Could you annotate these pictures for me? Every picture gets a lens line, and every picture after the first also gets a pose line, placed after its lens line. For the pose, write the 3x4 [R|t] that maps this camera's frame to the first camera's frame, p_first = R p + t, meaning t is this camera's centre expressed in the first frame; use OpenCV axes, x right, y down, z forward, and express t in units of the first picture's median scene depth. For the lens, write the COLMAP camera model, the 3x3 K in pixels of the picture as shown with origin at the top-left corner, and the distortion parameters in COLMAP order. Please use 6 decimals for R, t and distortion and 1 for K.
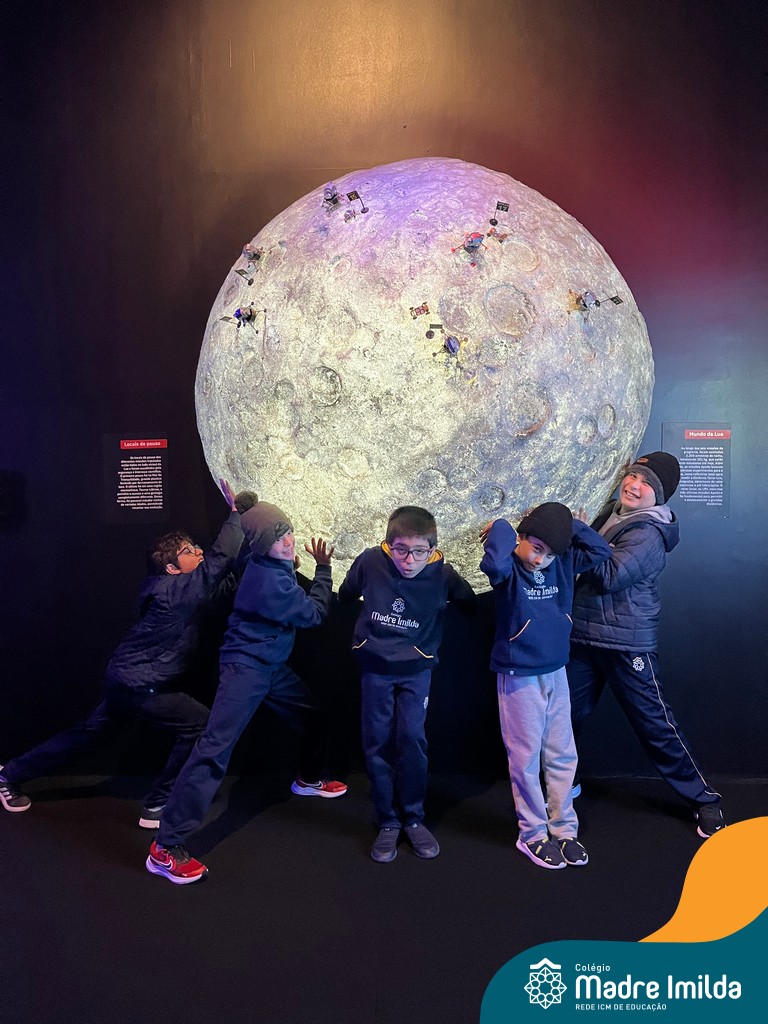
lens RADIAL K [[779.2, 0, 380.8], [0, 779.2, 510.9], [0, 0, 1]] dist [0.048551, -0.063923]
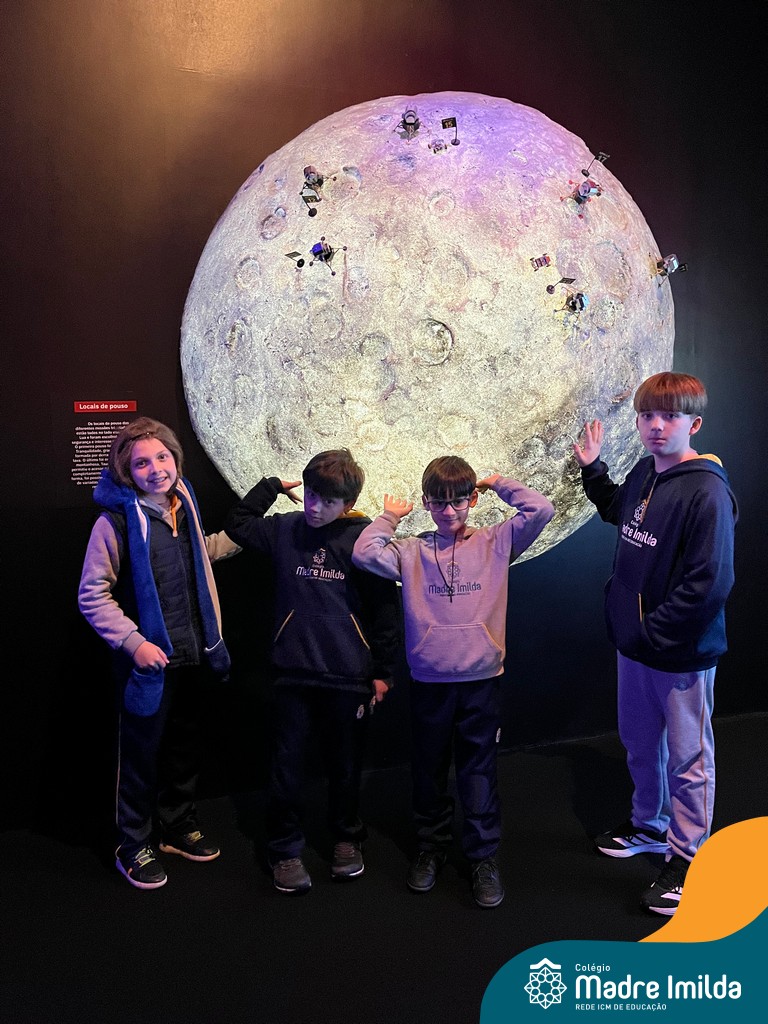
lens RADIAL K [[779.2, 0, 380.9], [0, 779.2, 506.9], [0, 0, 1]] dist [0.048551, -0.063923]
pose [[0.932220, -0.034008, 0.360289, -0.429174], [0.021090, 0.998988, 0.039728, -0.011843], [-0.361276, -0.029436, 0.931994, 0.197415]]
